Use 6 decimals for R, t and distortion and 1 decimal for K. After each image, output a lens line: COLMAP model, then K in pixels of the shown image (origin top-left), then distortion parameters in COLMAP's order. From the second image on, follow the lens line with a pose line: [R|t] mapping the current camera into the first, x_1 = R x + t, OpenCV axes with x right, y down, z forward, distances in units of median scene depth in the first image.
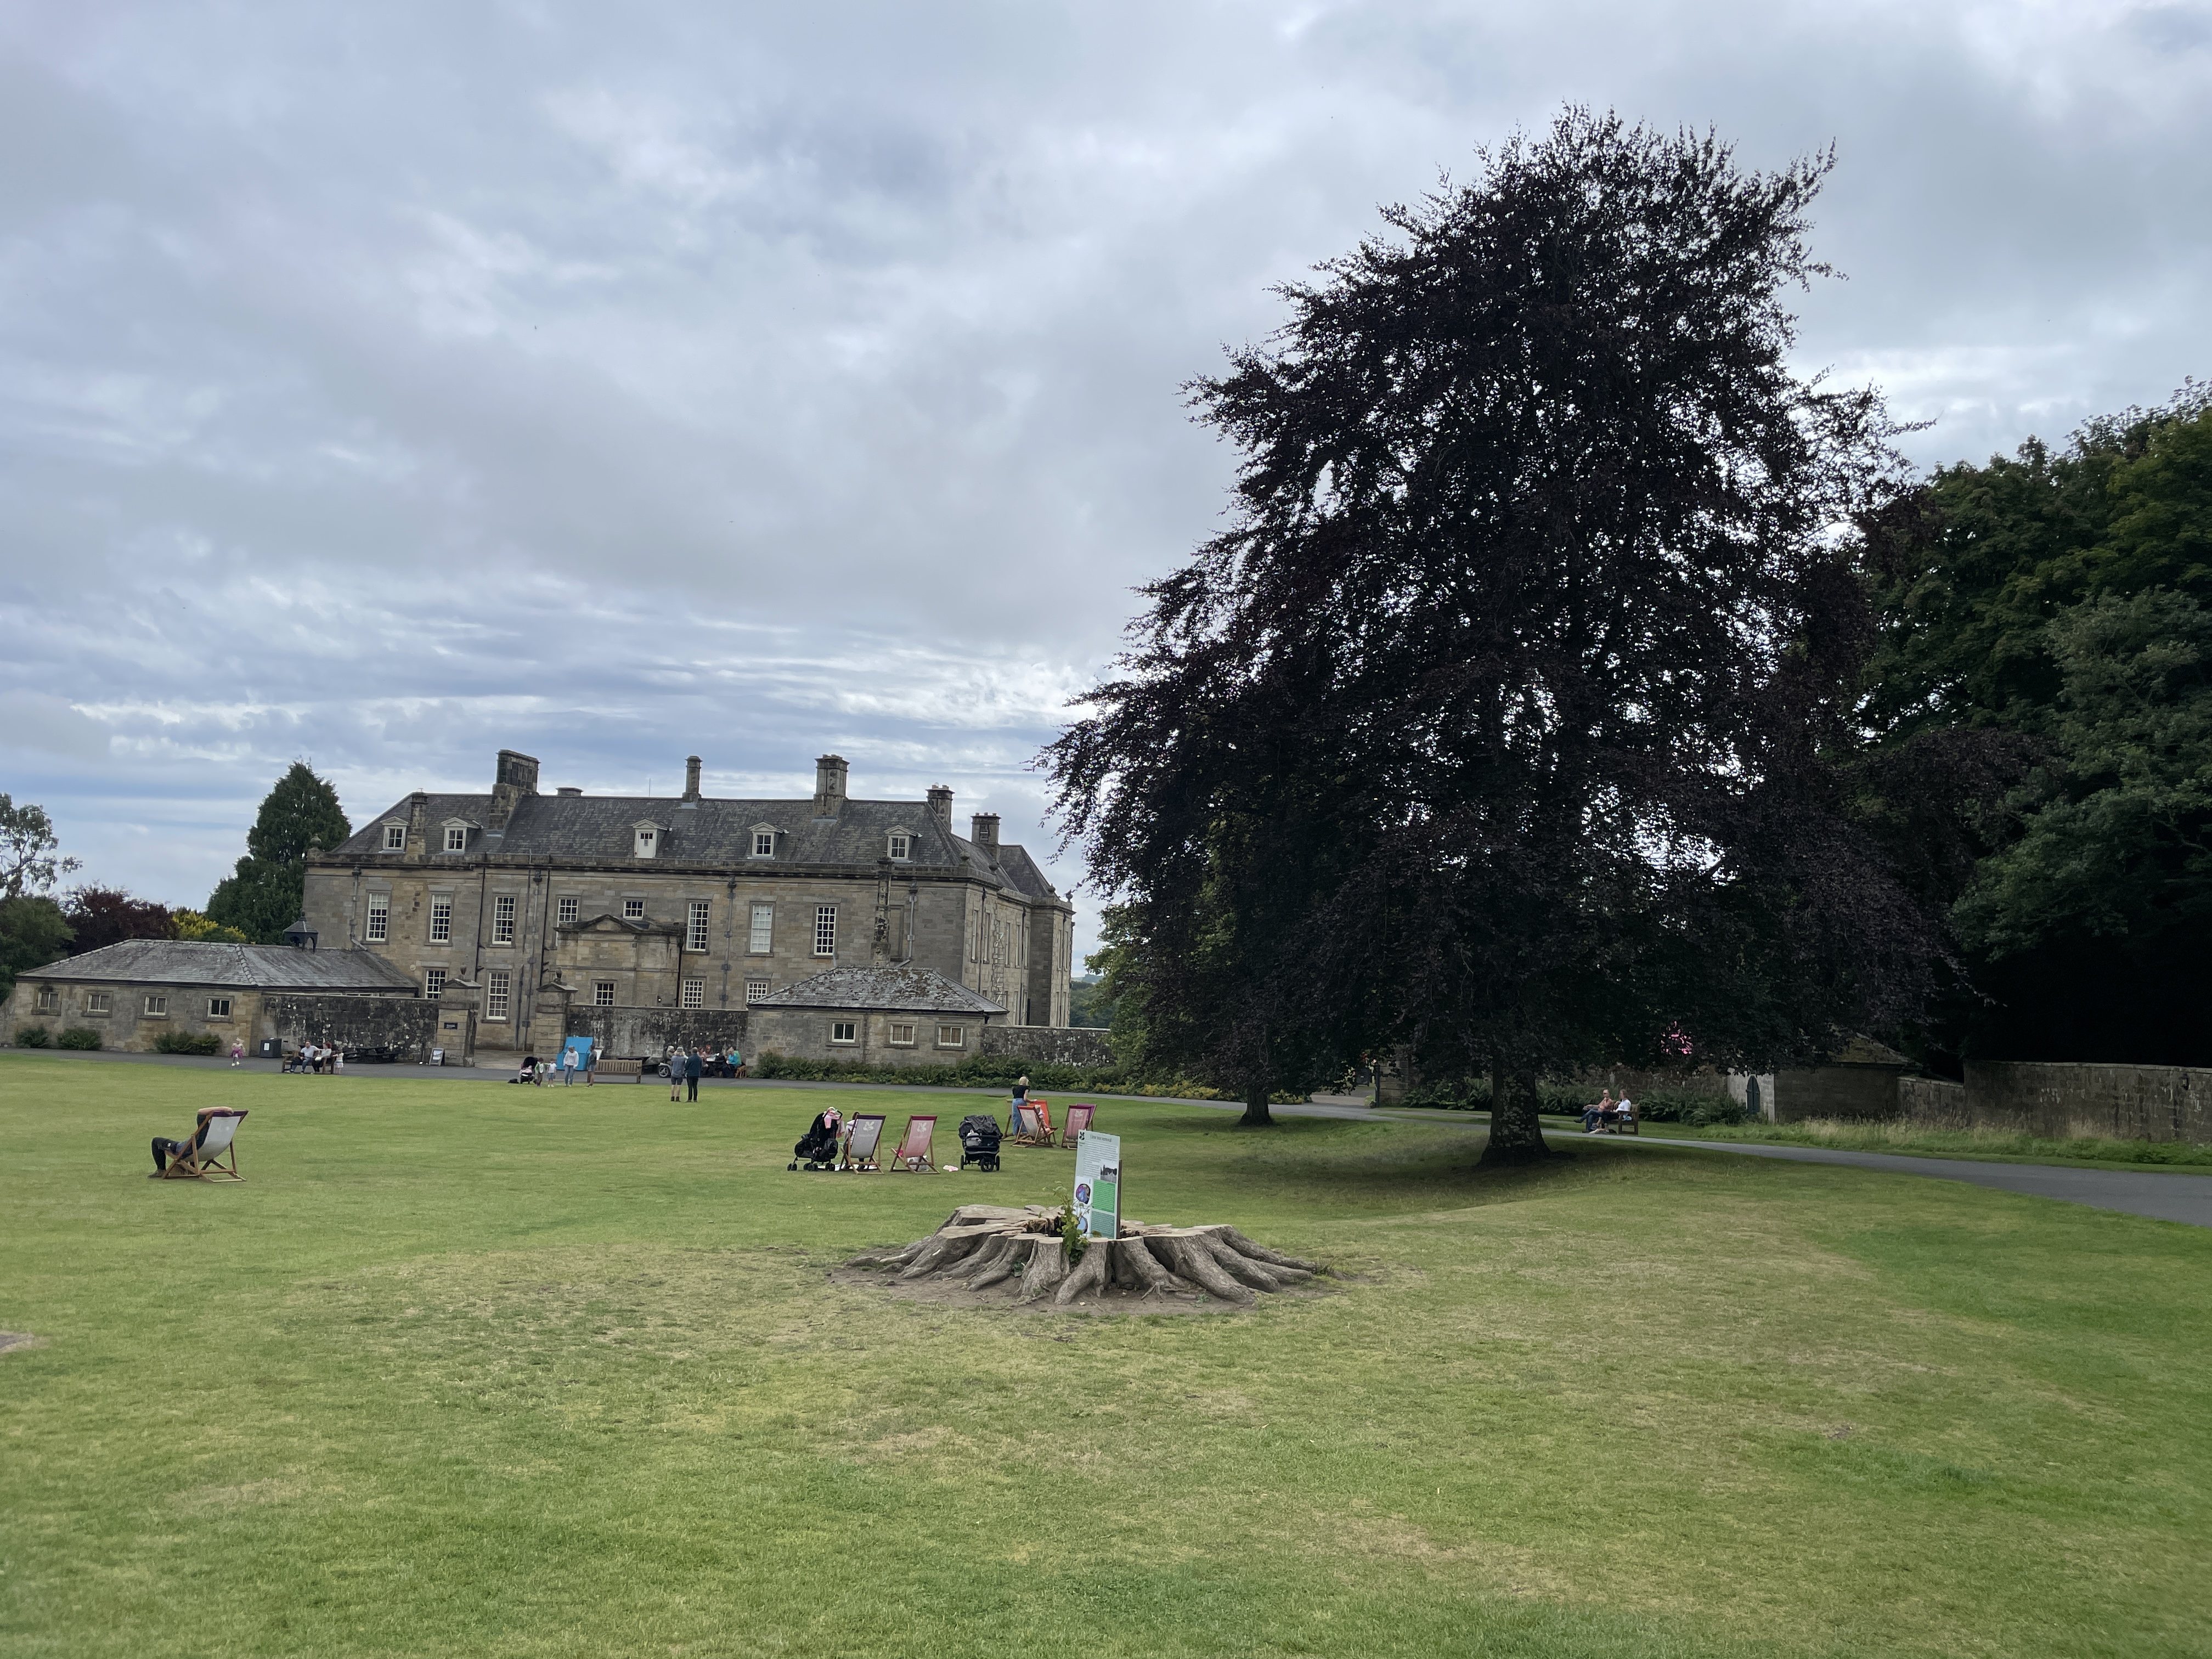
lens RADIAL K [[1599.5, 0, 1106.0], [0, 1599.5, 829.5], [0, 0, 1]] dist [0.105666, -0.148031]
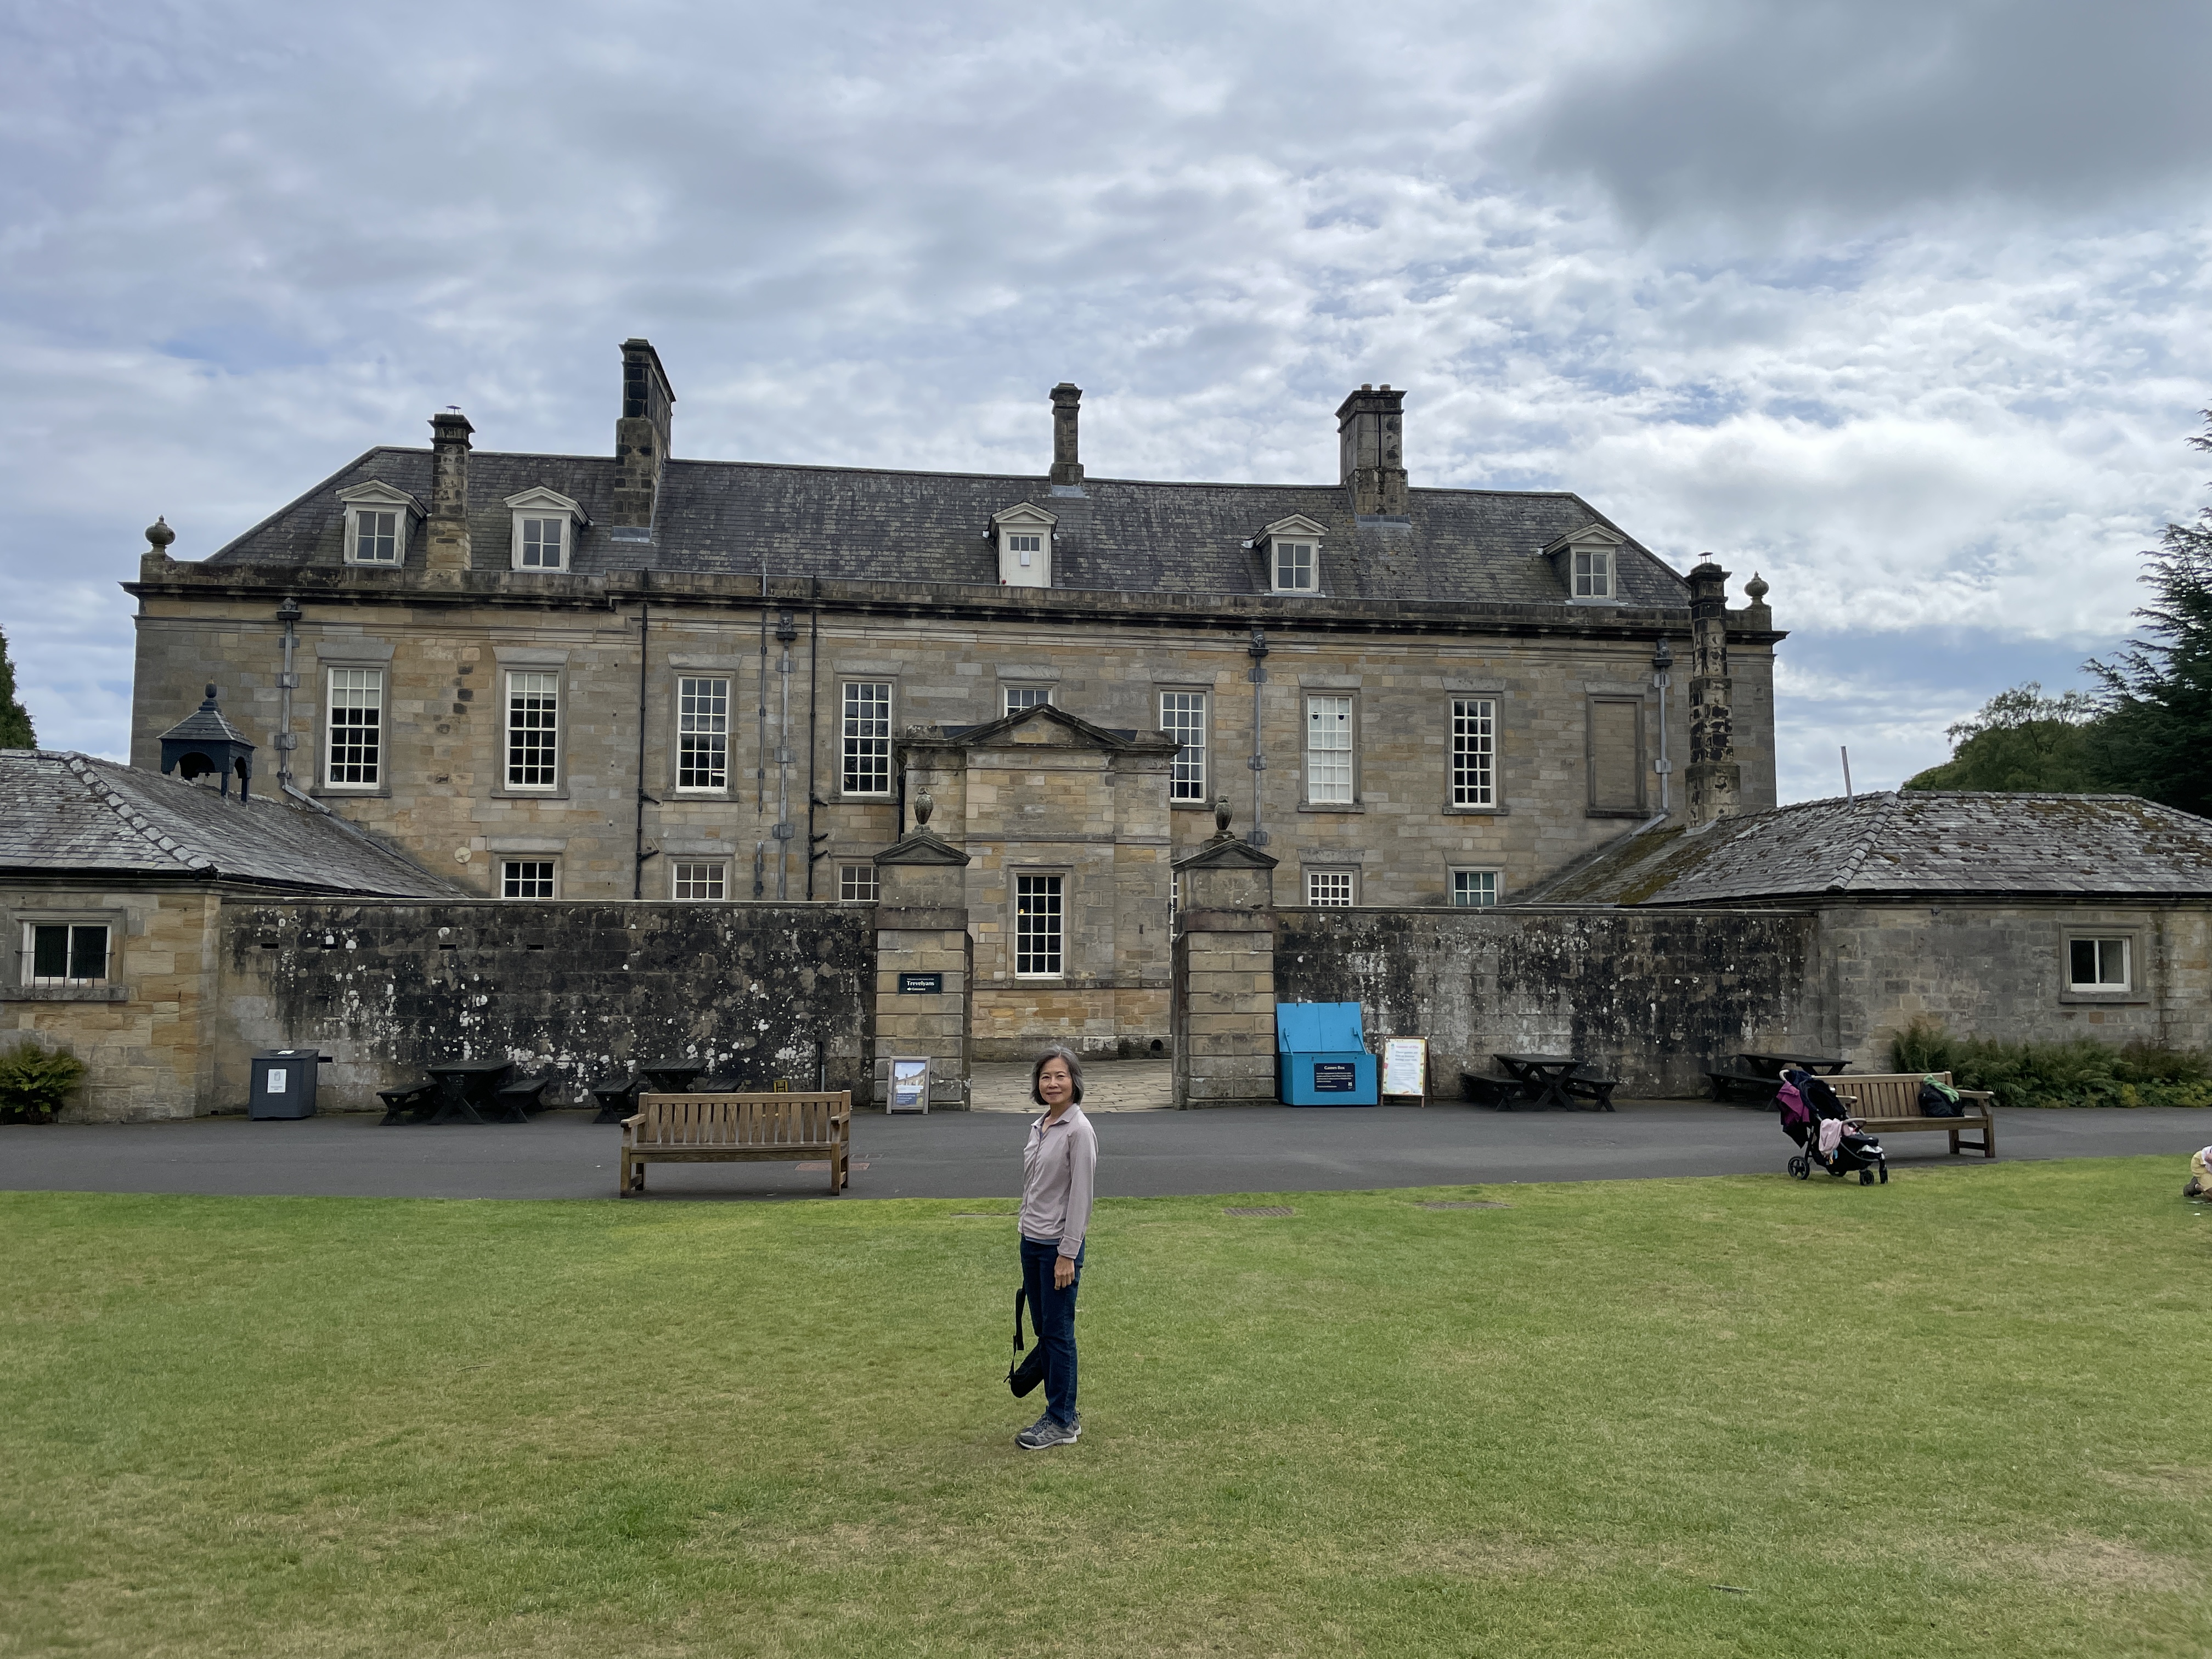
lens RADIAL K [[1599.5, 0, 1106.0], [0, 1599.5, 829.5], [0, 0, 1]] dist [0.105666, -0.148031]
pose [[0.966309, -0.014133, 0.256995, -0.383892], [0.008090, 0.999666, 0.024558, 0.071771], [-0.257256, -0.021652, 0.966101, 0.591297]]
